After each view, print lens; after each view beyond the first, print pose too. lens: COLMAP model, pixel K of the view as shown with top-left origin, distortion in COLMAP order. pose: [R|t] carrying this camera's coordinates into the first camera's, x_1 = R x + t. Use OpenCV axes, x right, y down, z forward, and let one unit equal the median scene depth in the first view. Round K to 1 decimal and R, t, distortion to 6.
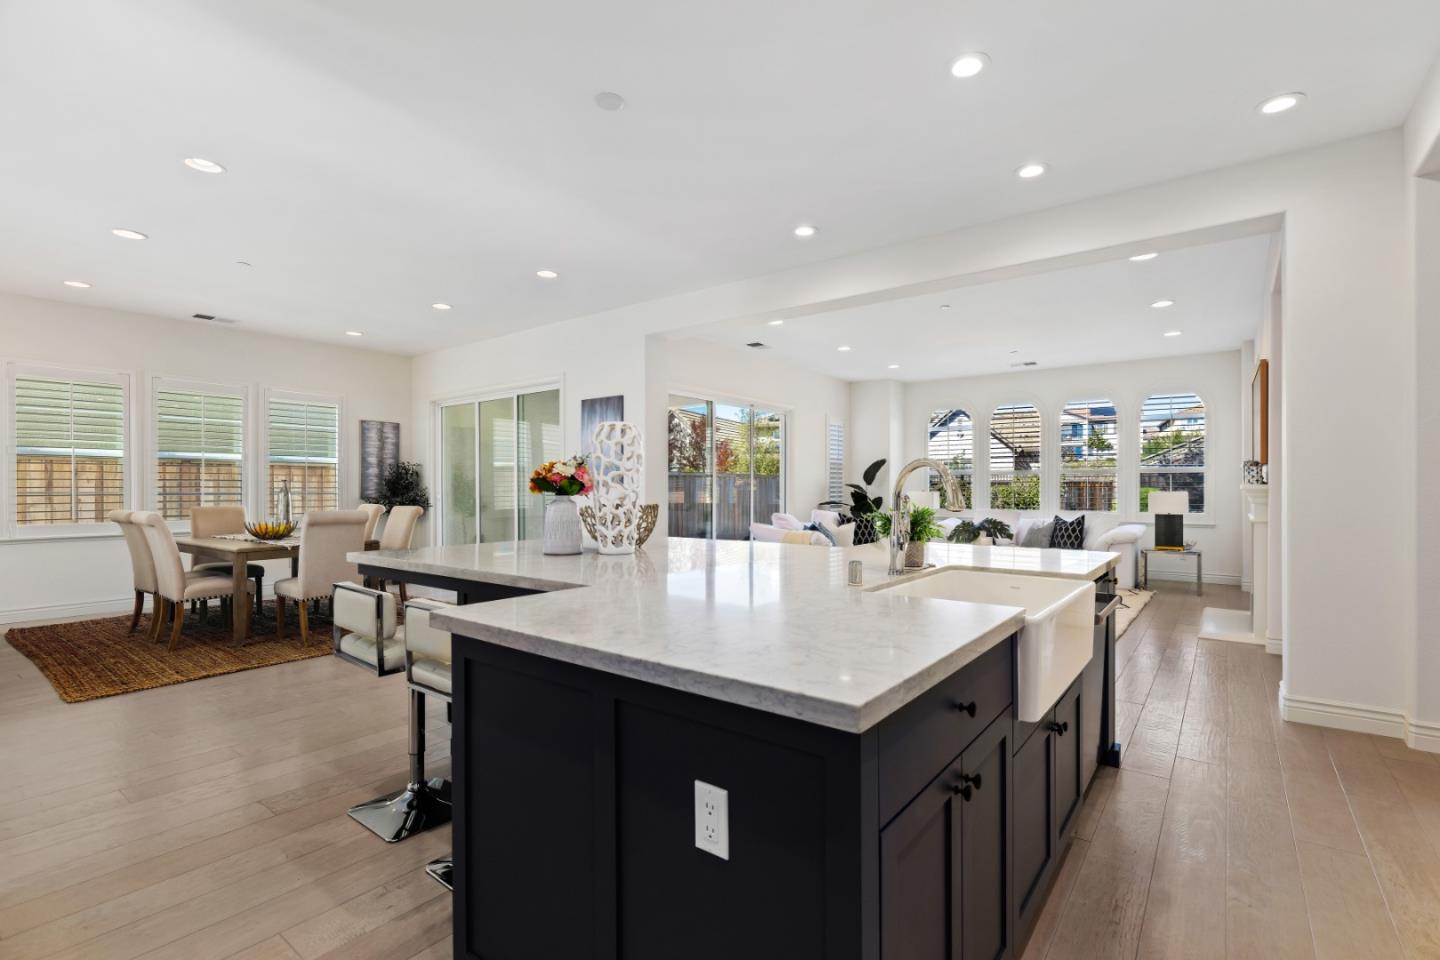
lens RADIAL K [[667.0, 0, 720.4], [0, 667.0, 485.7], [0, 0, 1]] dist [-0.001641, 0.000247]
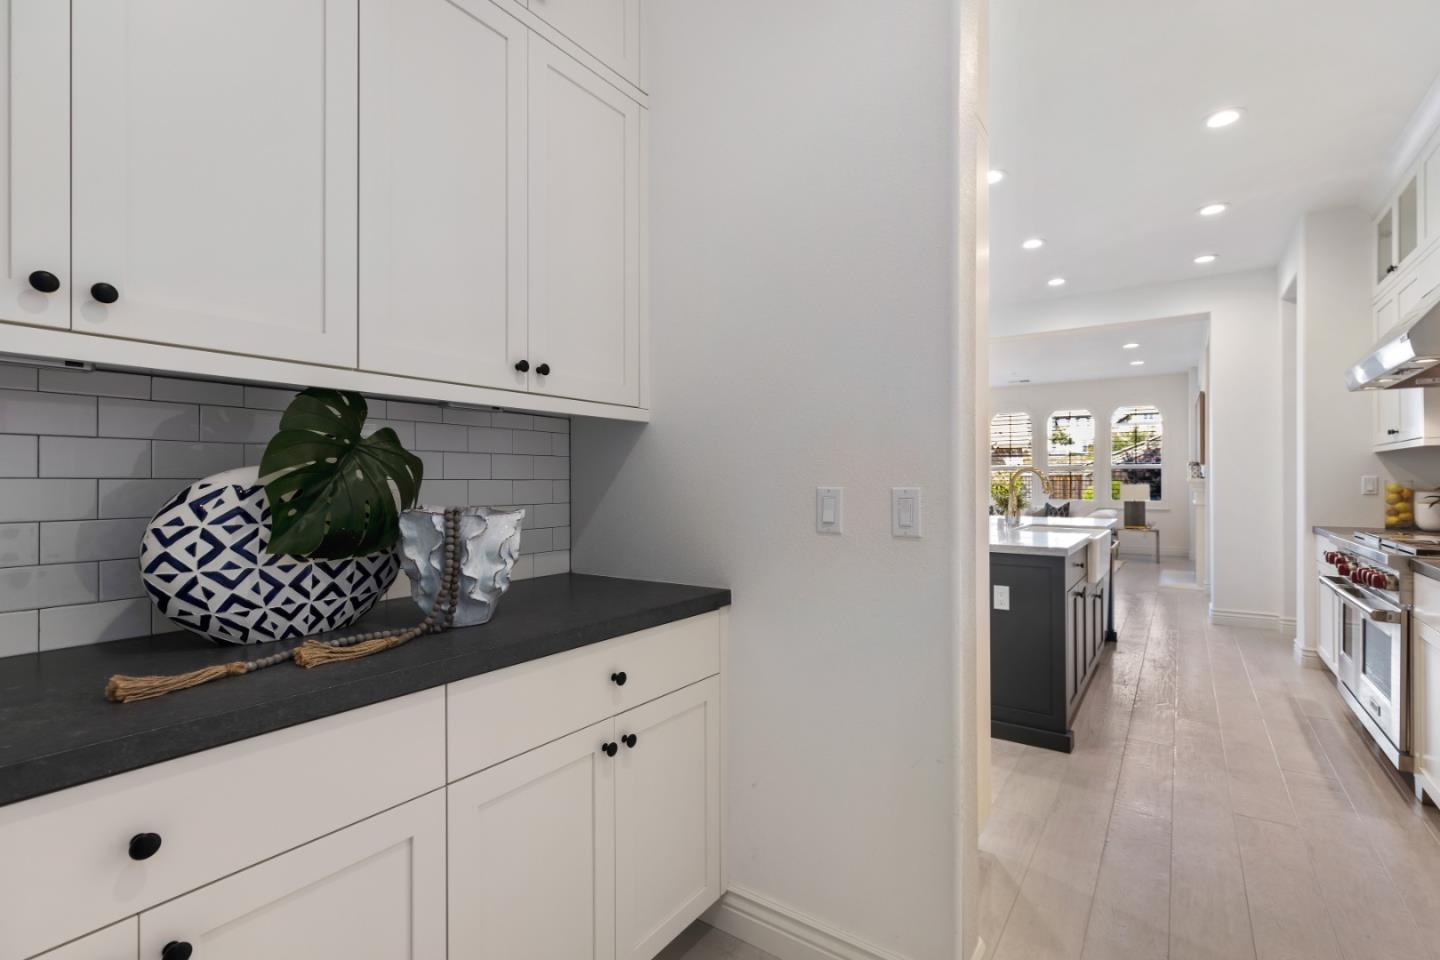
lens RADIAL K [[667.0, 0, 719.5], [0, 667.0, 479.6], [0, 0, 1]] dist [-0.001641, 0.000247]
pose [[0.998984, -0.002577, 0.044992, -0.182966], [0.002563, 0.999997, 0.000370, -0.001859], [-0.044993, -0.000254, 0.998987, -0.246056]]
